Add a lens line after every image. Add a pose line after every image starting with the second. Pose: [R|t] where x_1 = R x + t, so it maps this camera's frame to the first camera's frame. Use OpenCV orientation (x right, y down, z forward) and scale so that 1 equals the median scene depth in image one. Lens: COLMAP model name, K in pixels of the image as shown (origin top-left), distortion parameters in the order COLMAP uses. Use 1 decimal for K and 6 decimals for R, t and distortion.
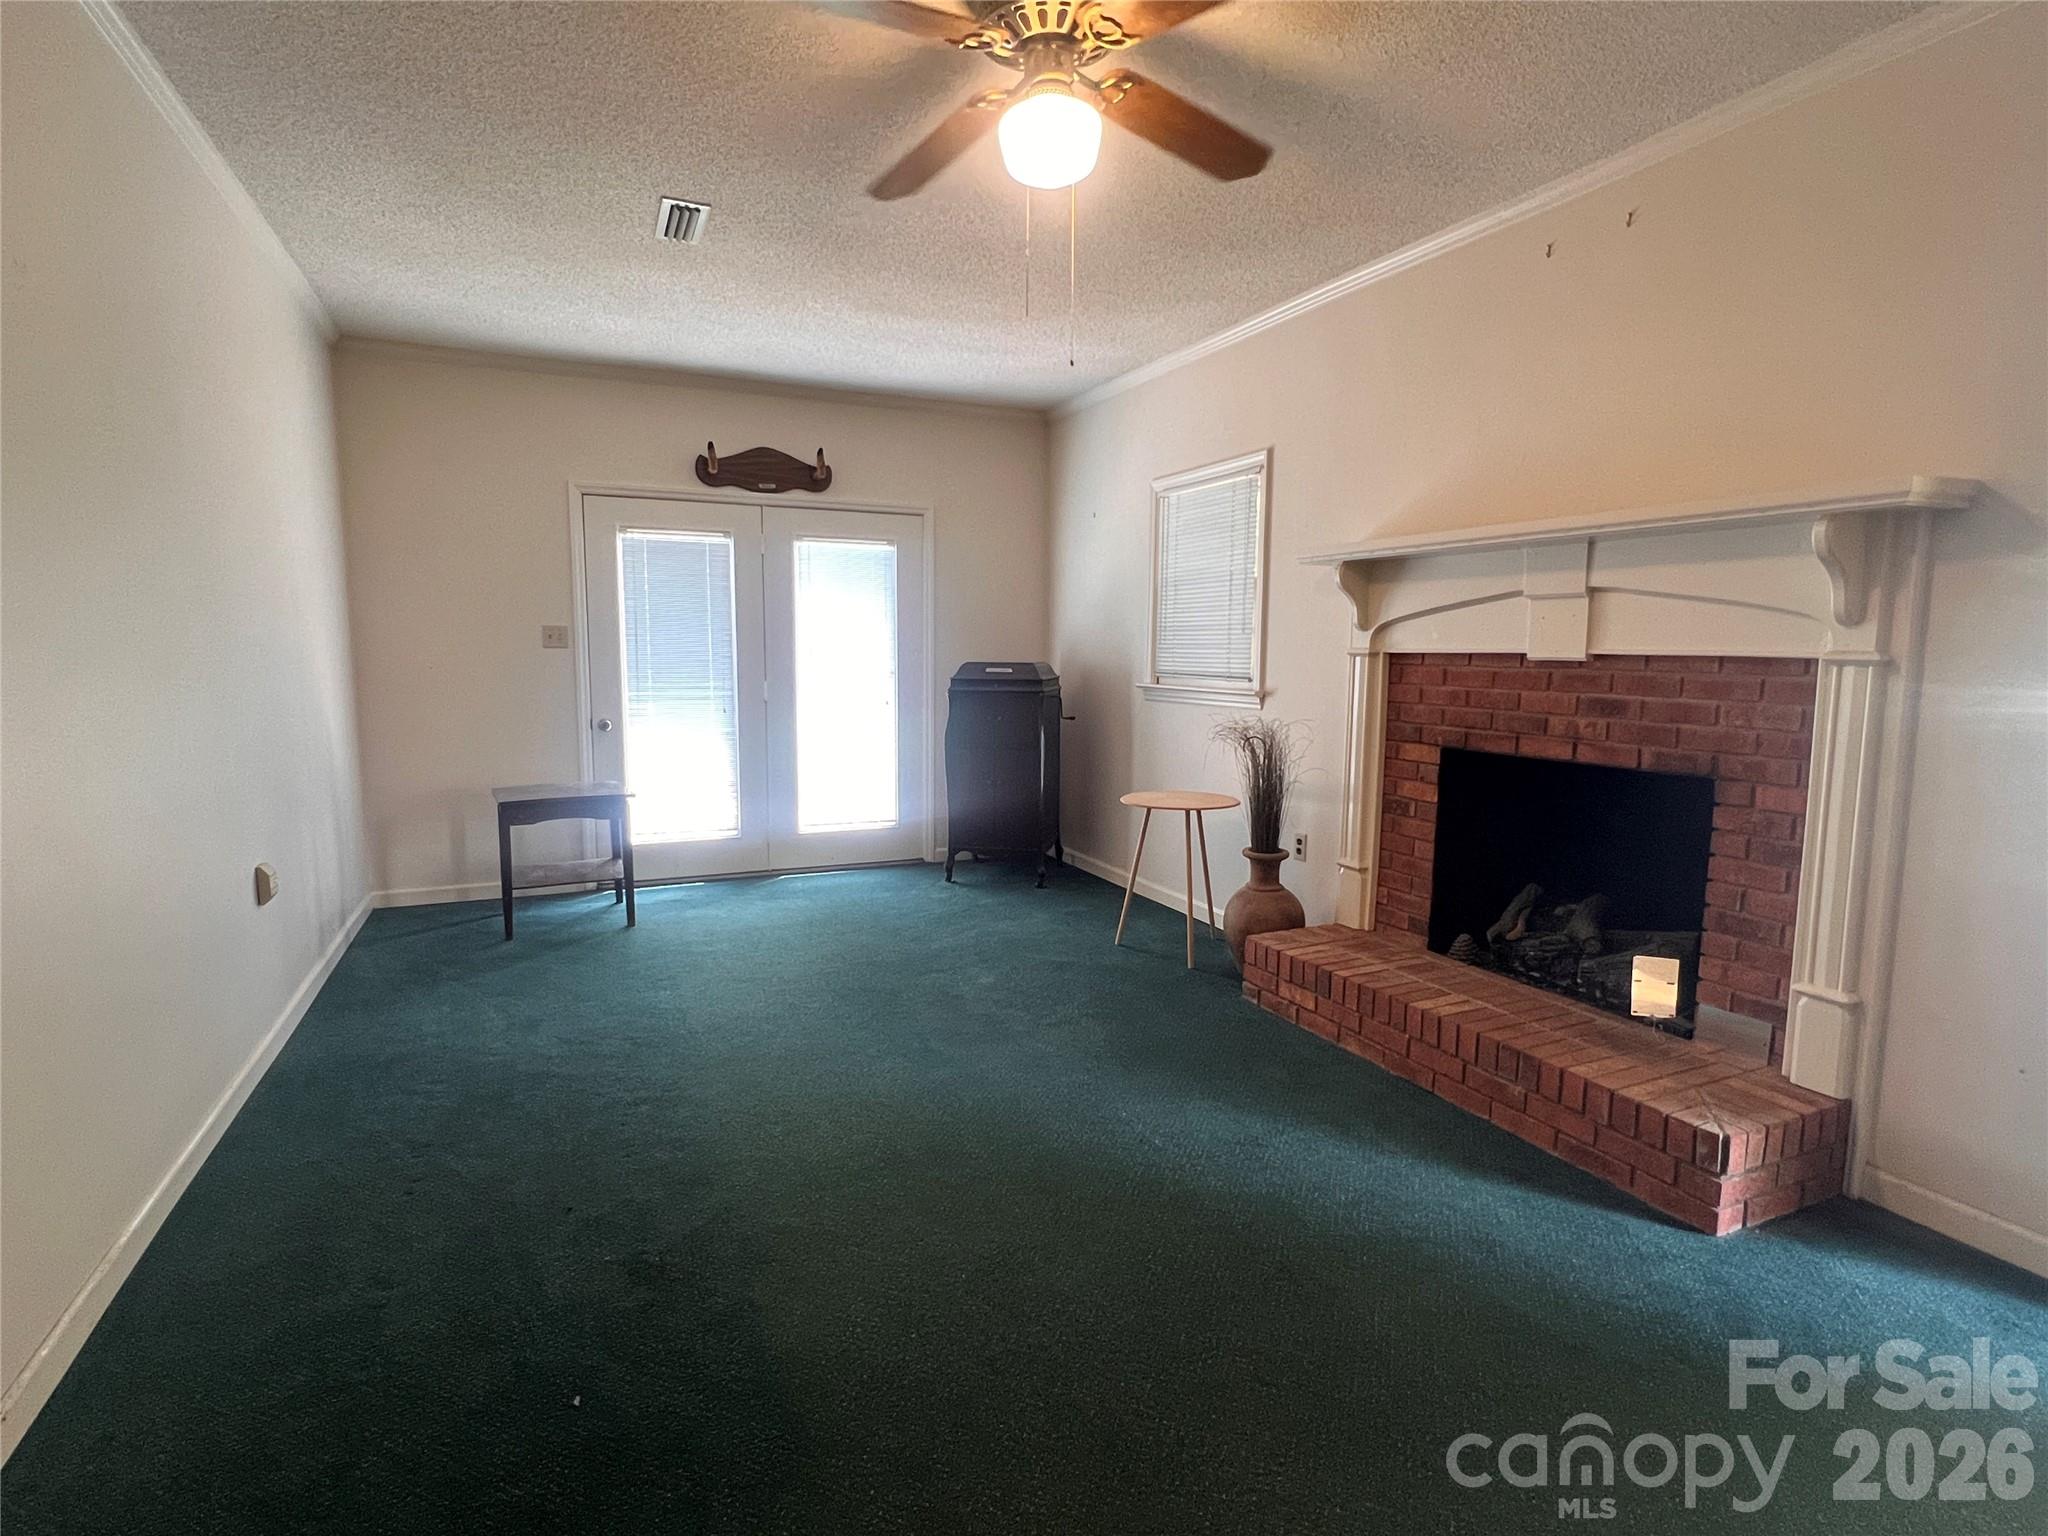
lens RADIAL K [[1036.4, 0, 1024.0], [0, 1036.4, 768.0], [0, 0, 1]] dist [-0.000137, -0.000007]
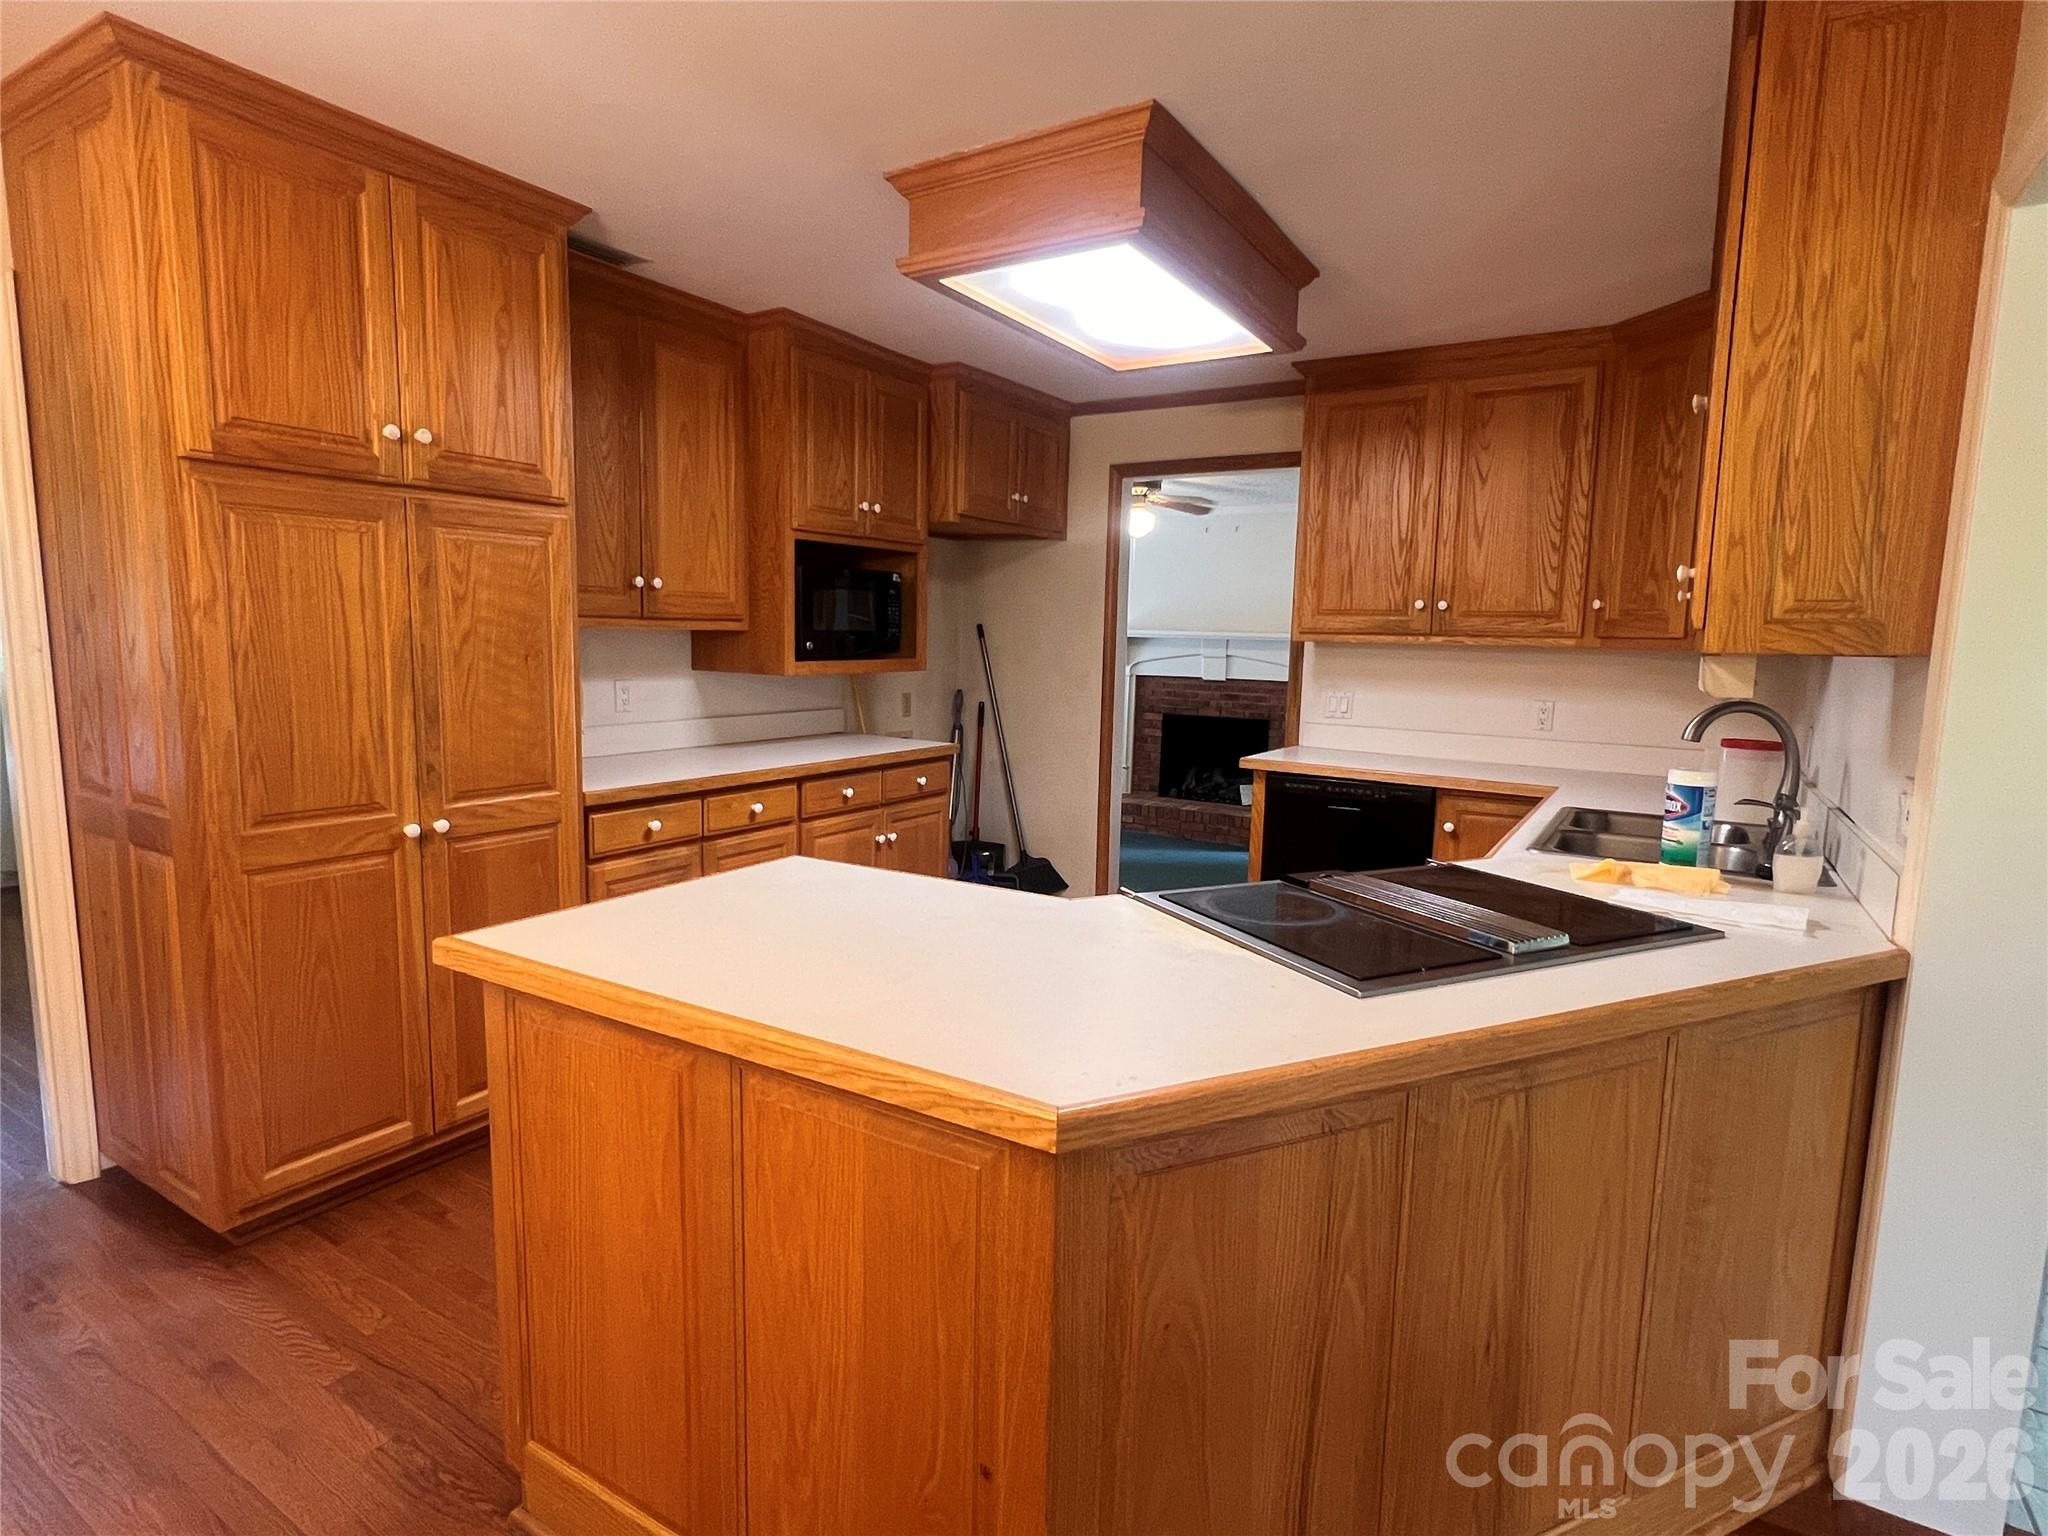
lens RADIAL K [[1063.1, 0, 1024.0], [0, 1063.1, 768.0], [0, 0, 1]] dist [-0.004321, 0.000282]
pose [[0.826197, -0.058042, 0.560383, -1.323233], [0.047440, 0.998314, 0.033458, 0.008961], [-0.561380, -0.001059, 0.827557, -0.927541]]
